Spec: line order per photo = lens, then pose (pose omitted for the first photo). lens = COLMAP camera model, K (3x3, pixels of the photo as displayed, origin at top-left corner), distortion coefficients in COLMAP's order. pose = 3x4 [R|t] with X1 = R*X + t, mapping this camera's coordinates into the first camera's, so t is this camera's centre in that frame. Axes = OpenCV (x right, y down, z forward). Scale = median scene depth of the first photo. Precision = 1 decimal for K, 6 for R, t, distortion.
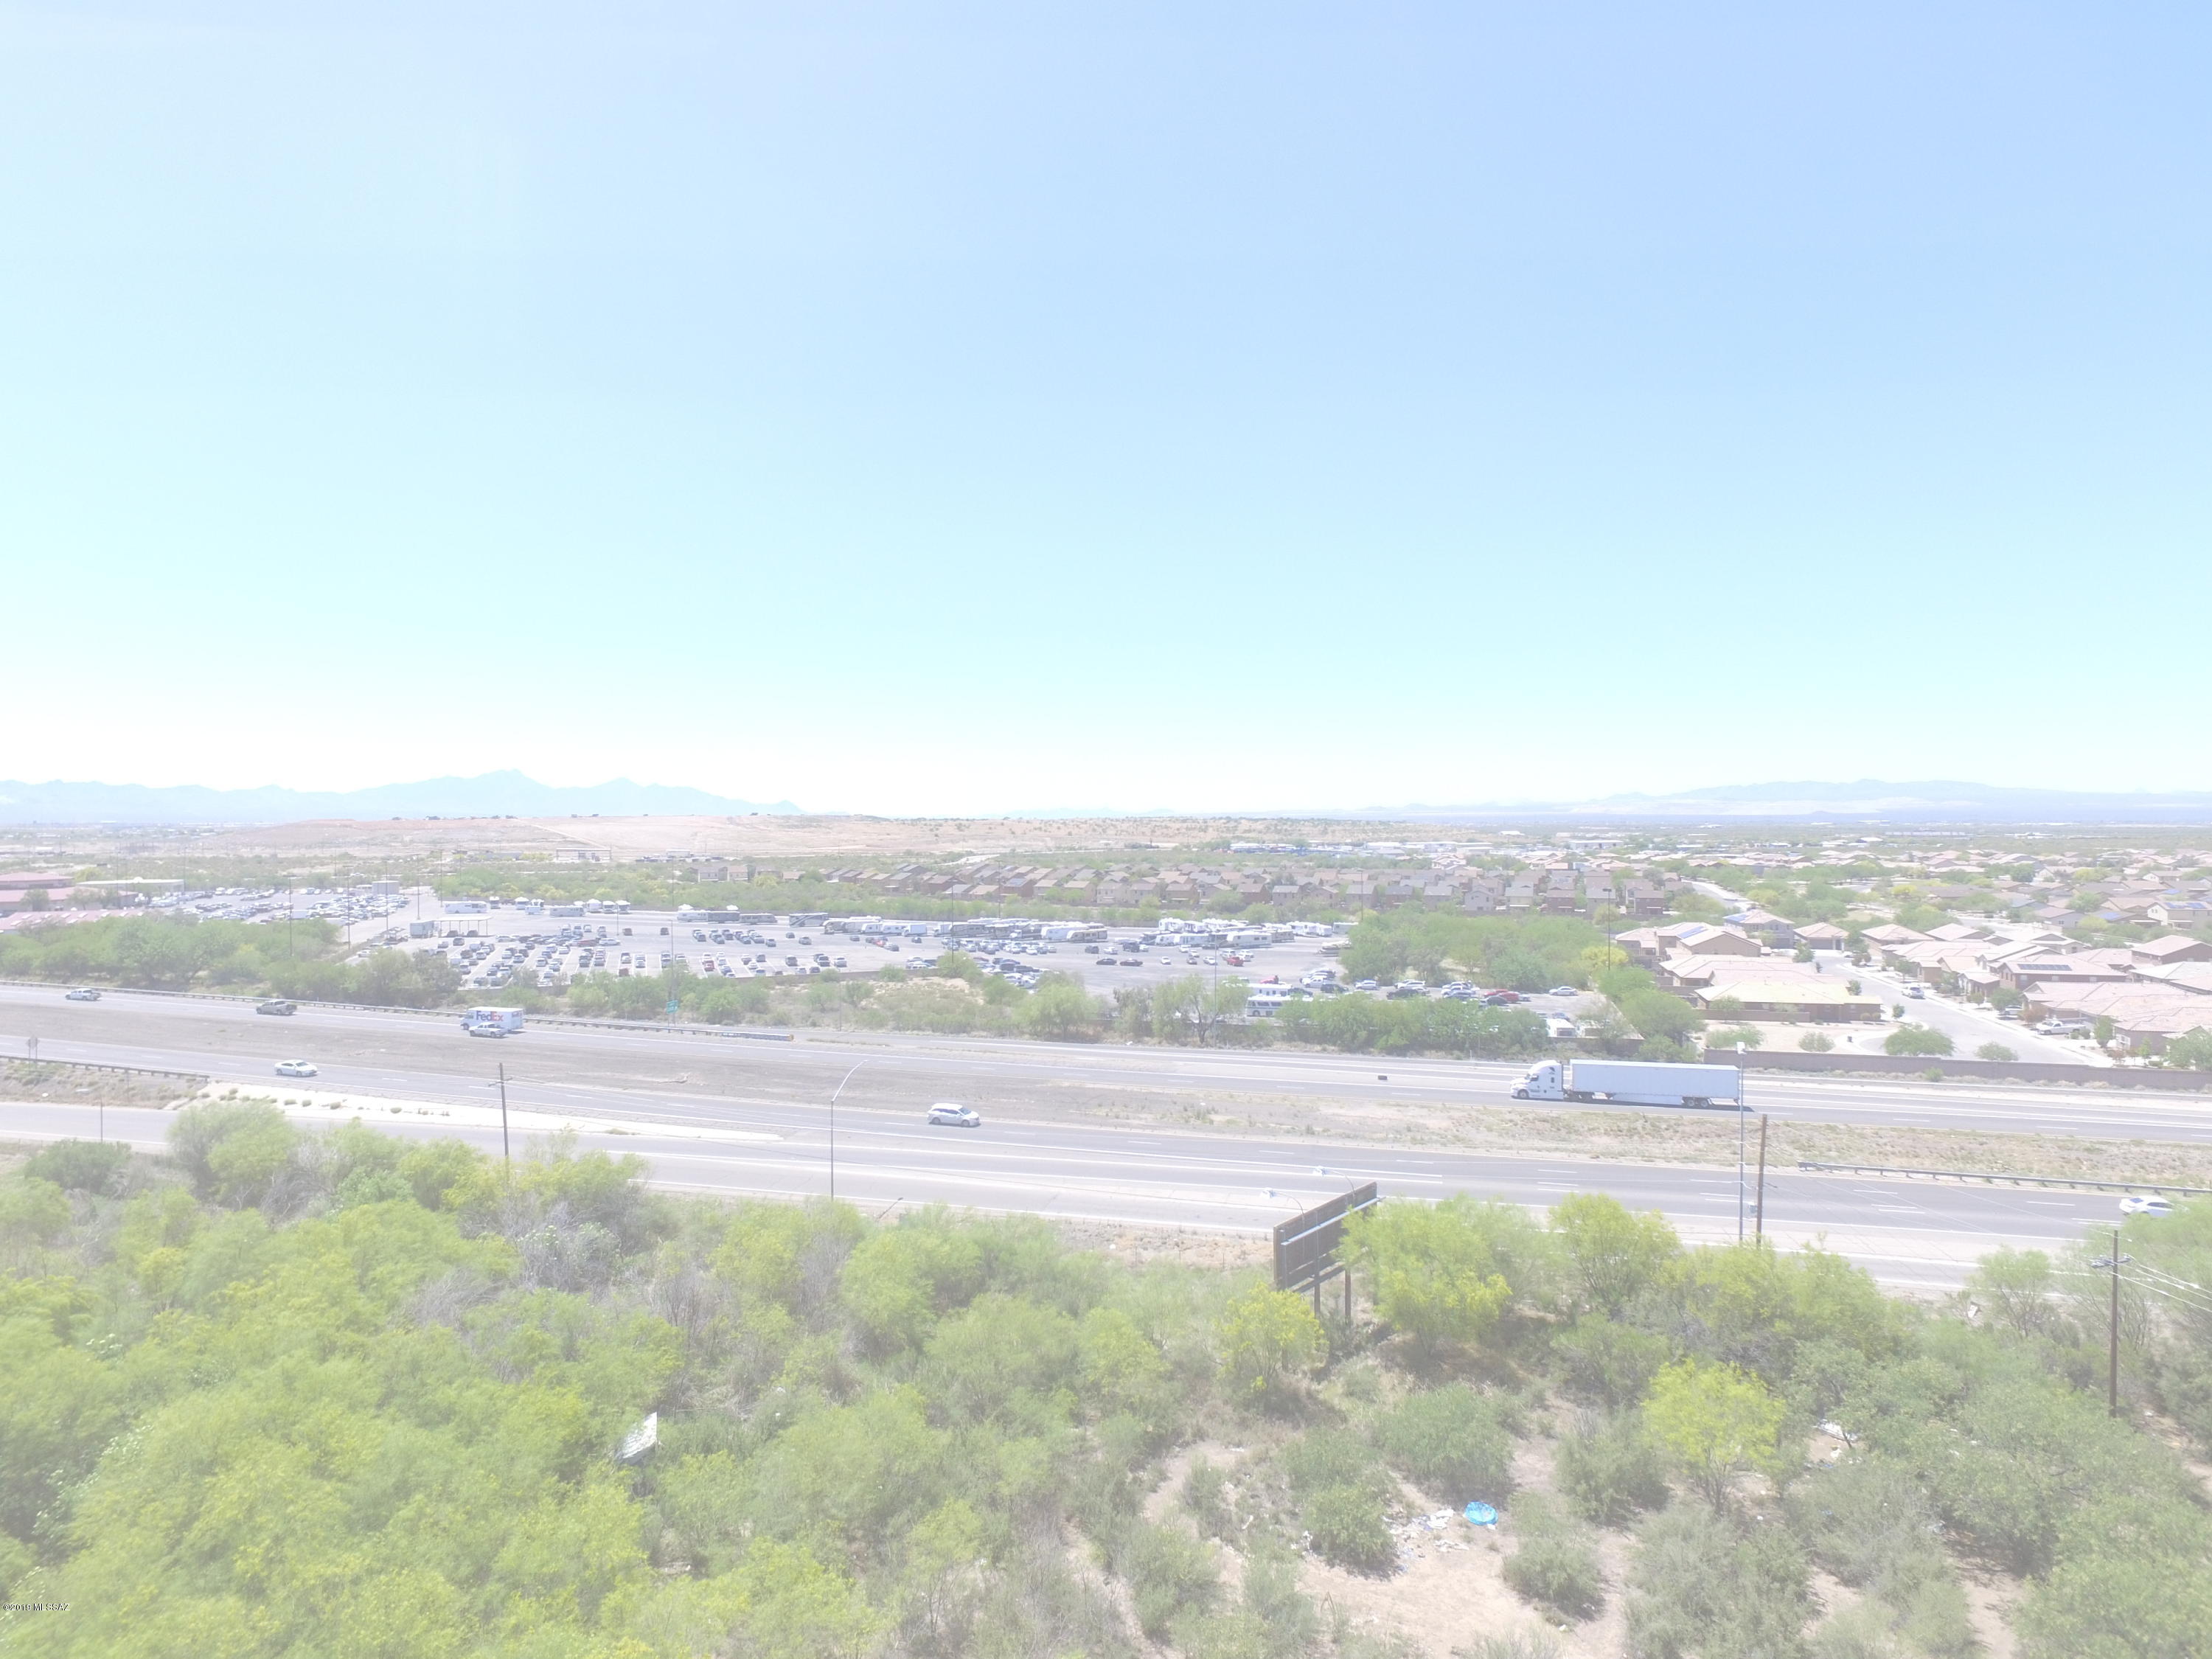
lens RADIAL K [[1287.7, 0, 1099.8], [0, 1287.7, 825.4], [0, 0, 1]] dist [-0.012359, 0.011562]
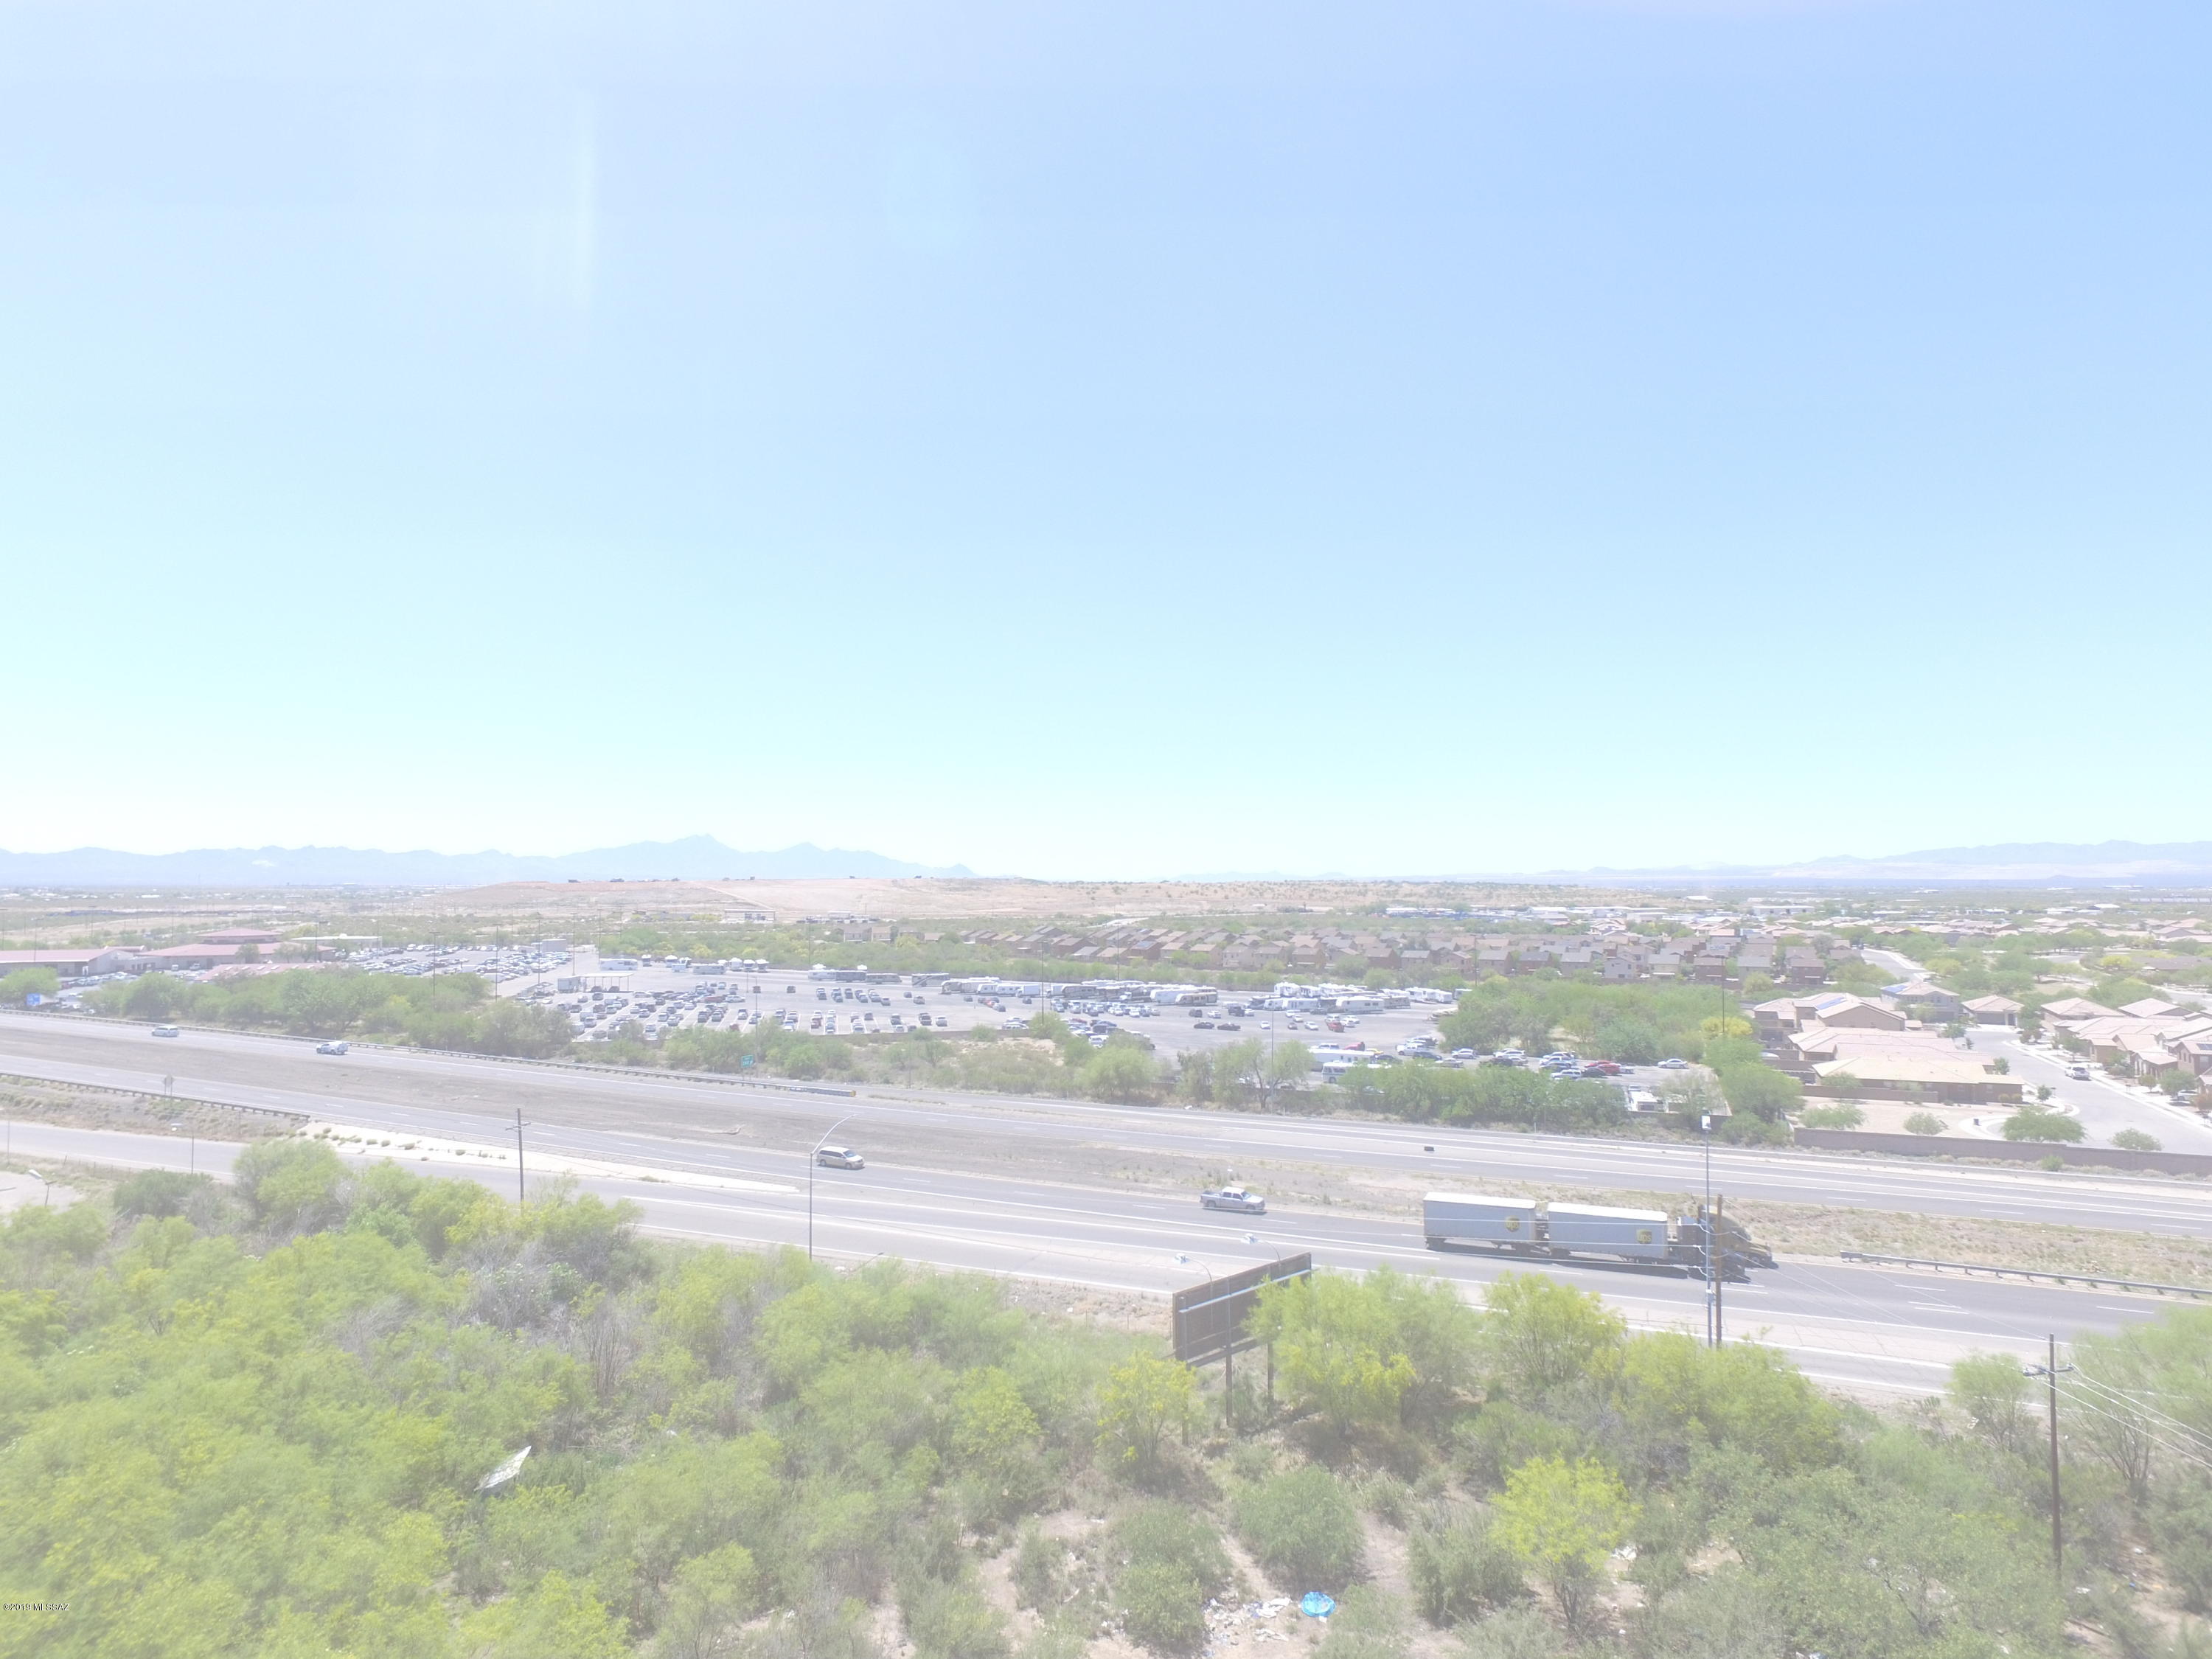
lens RADIAL K [[1287.7, 0, 1099.8], [0, 1287.7, 825.4], [0, 0, 1]] dist [-0.012359, 0.011562]
pose [[0.991364, -0.004231, -0.131072, 0.102618], [-0.002255, 0.998781, -0.049301, 0.002350], [0.131121, 0.049171, 0.990146, 0.002898]]
